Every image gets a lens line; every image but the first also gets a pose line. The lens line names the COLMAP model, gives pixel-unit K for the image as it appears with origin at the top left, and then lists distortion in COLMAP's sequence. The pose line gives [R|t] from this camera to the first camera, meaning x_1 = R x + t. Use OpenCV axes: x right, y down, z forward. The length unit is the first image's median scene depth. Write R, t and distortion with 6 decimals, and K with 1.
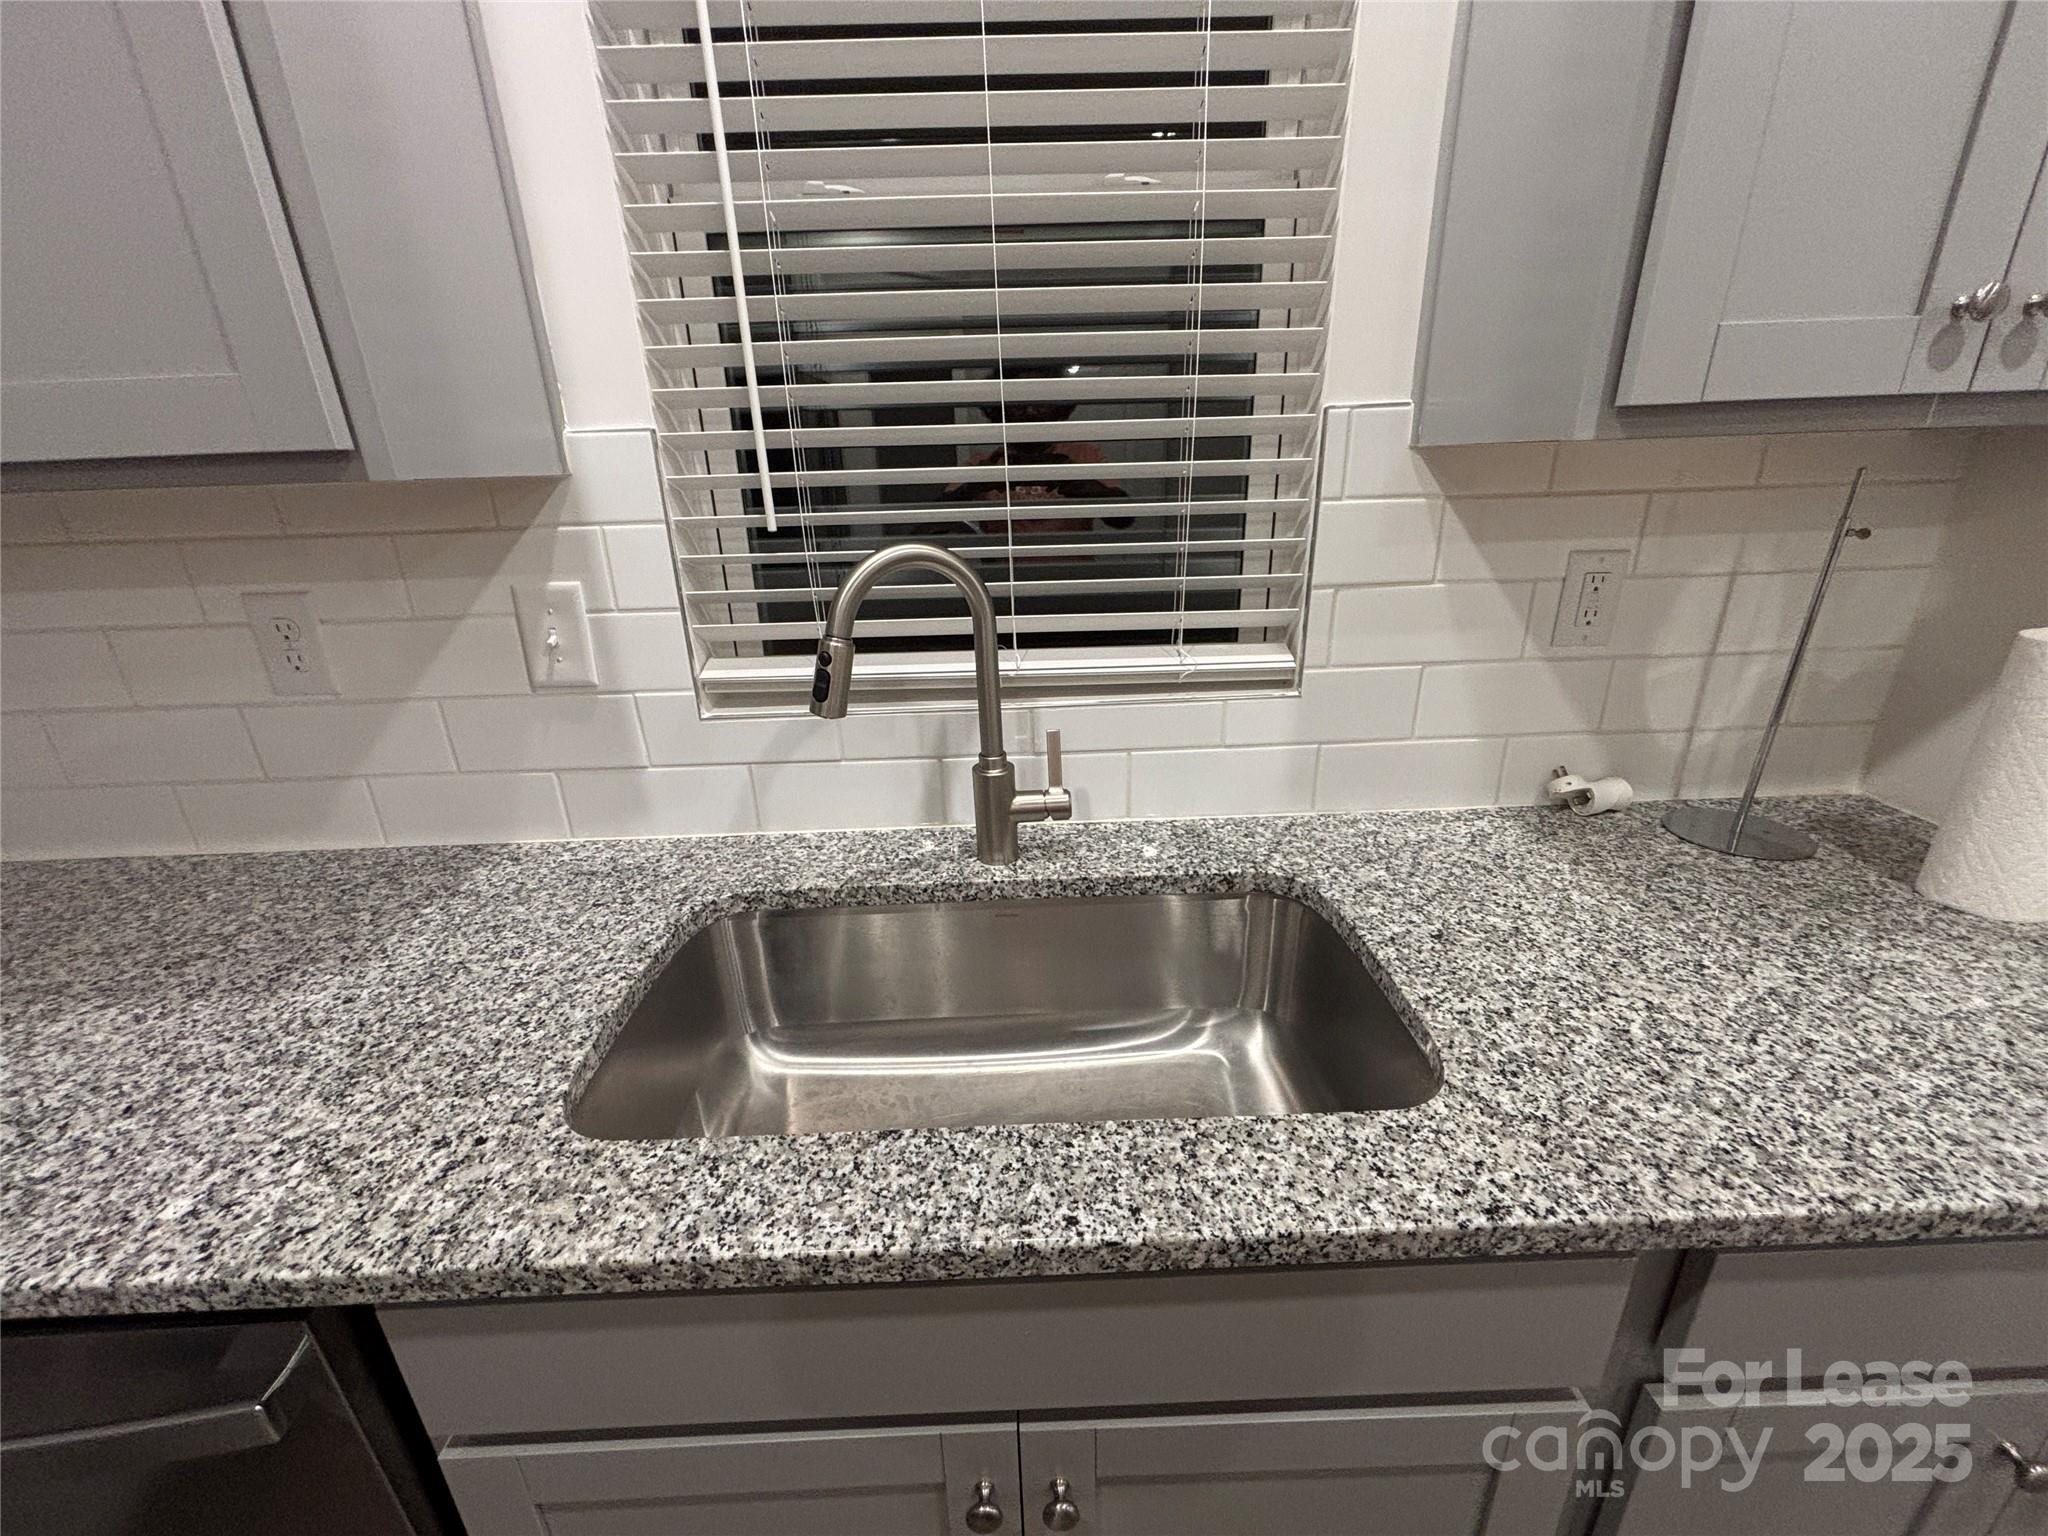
lens RADIAL K [[822.8, 0, 1022.6], [0, 822.8, 764.4], [0, 0, 1]] dist [-0.000471, 0.000028]
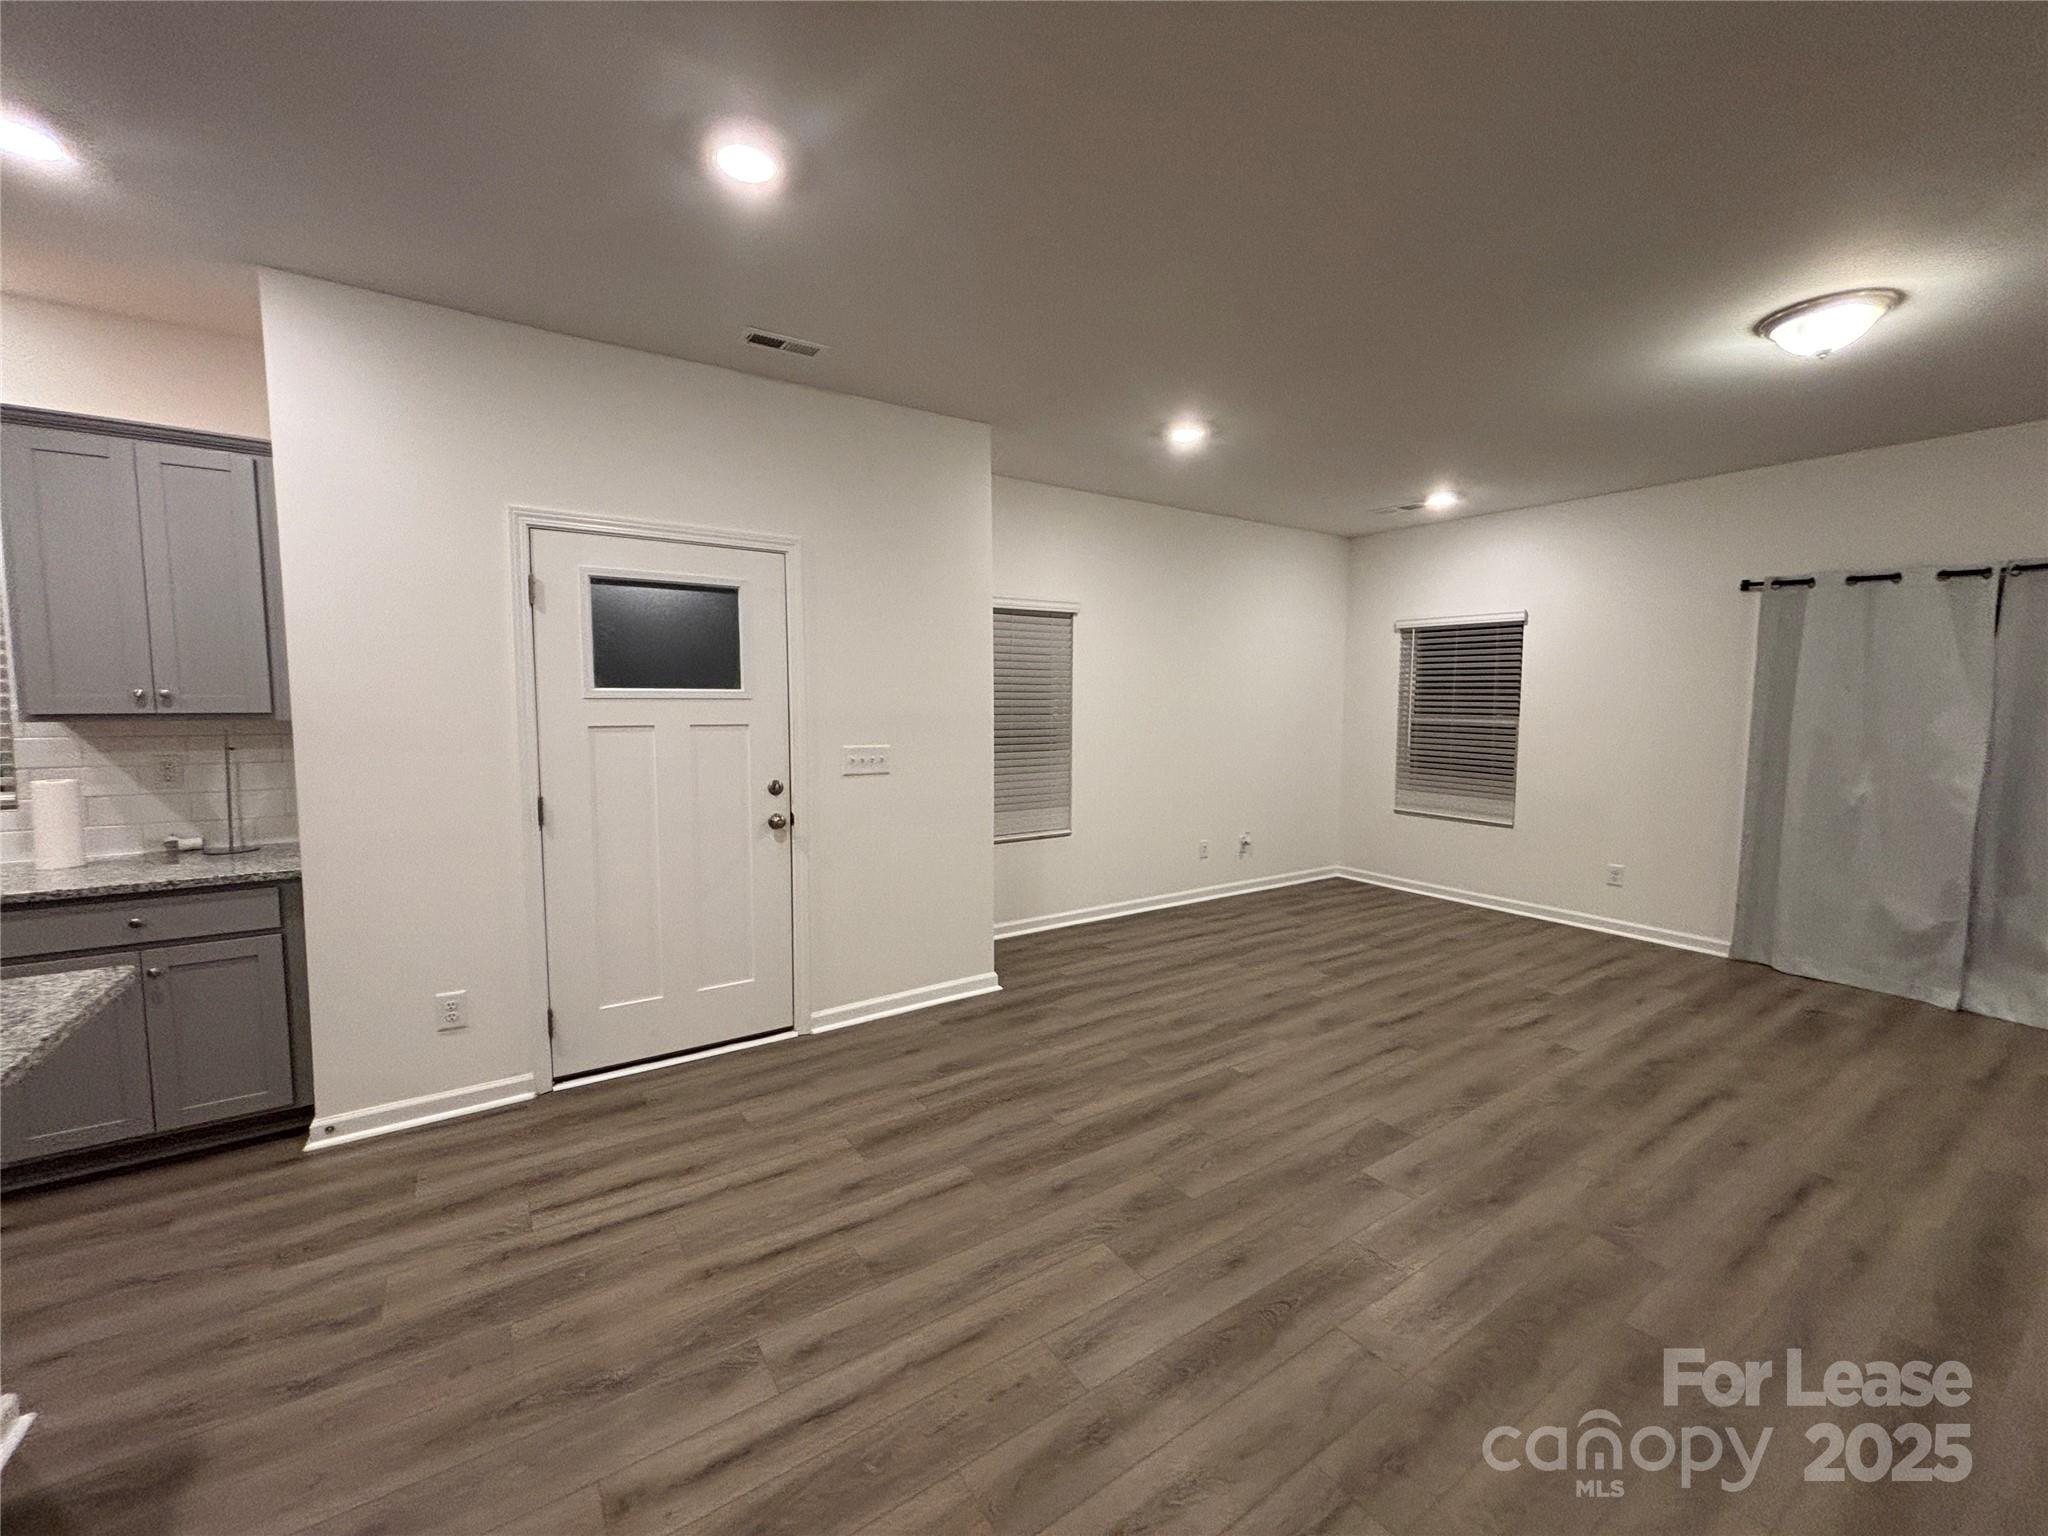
lens RADIAL K [[822.8, 0, 1022.6], [0, 822.8, 764.4], [0, 0, 1]] dist [-0.000471, 0.000028]
pose [[0.843793, -0.008414, 0.536602, 1.805154], [0.155310, 0.960920, -0.229154, 0.958527], [-0.513704, 0.276699, 0.812125, -3.069159]]
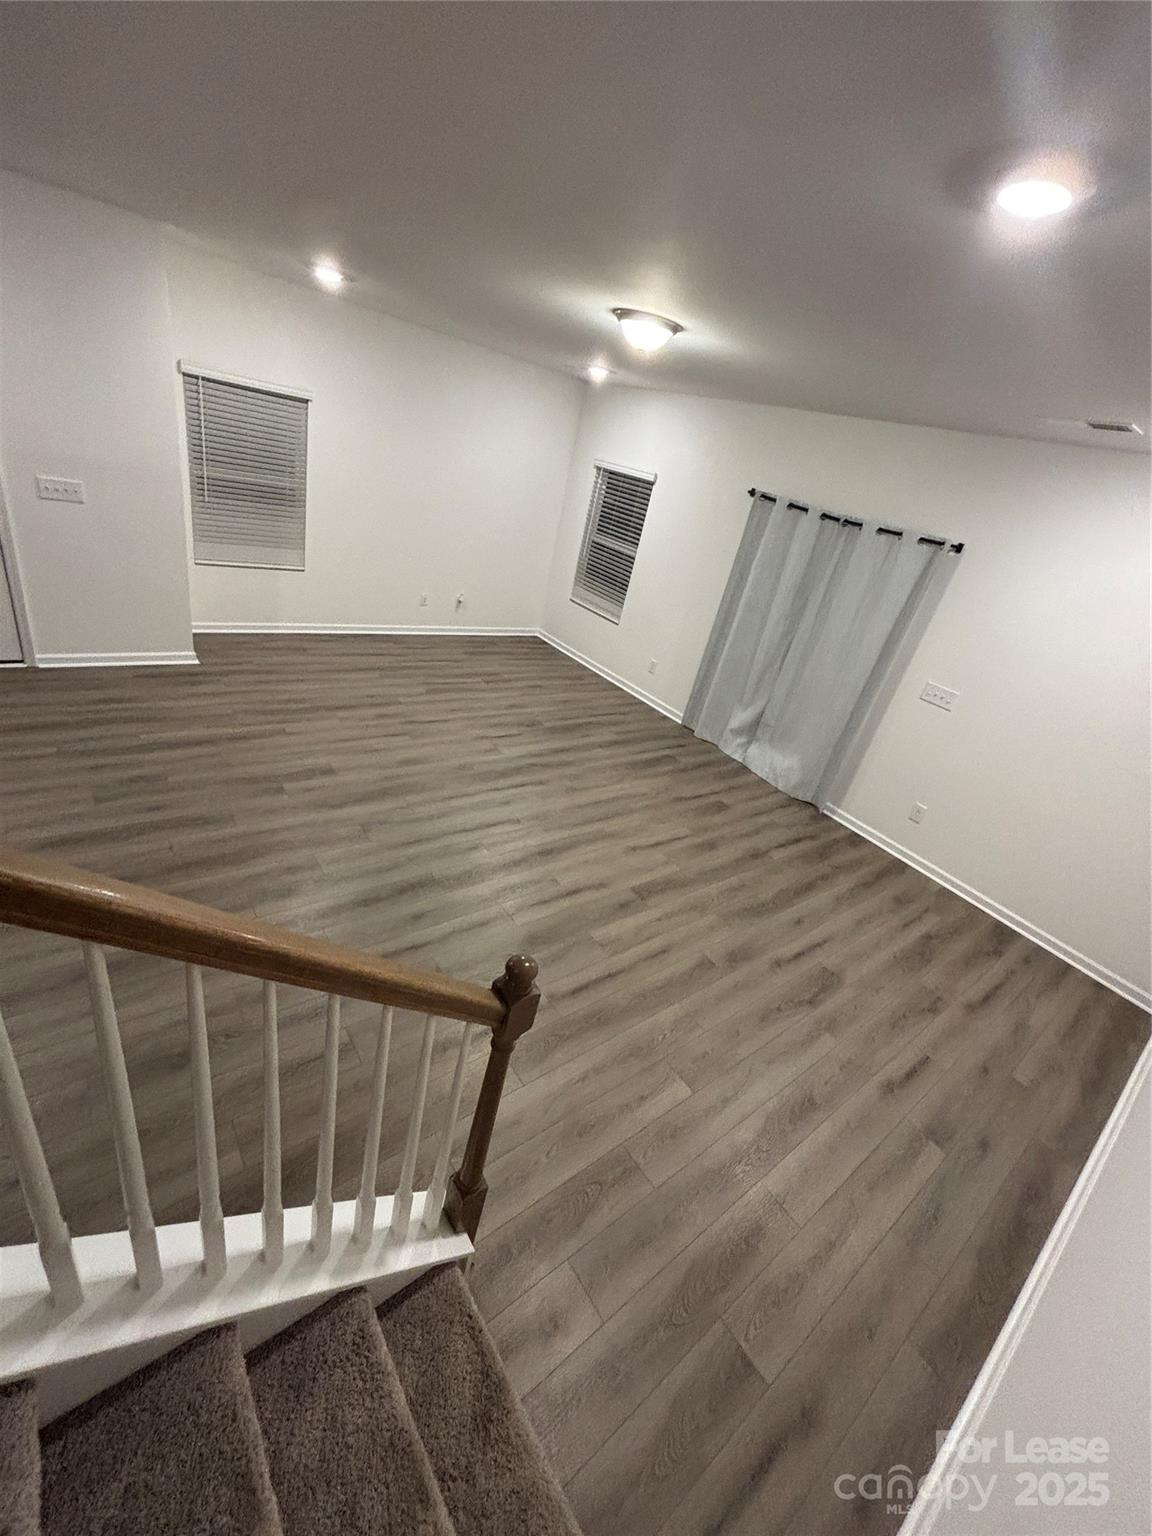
lens RADIAL K [[623.2, 0, 577.6], [0, 623.2, 771.9], [0, 0, 1]] dist [-0.000343, 0.000043]
pose [[0.778588, -0.091359, 0.620850, 3.177308], [-0.024205, 0.984238, 0.175187, 0.993641], [-0.627068, -0.151426, 0.764104, -5.166732]]
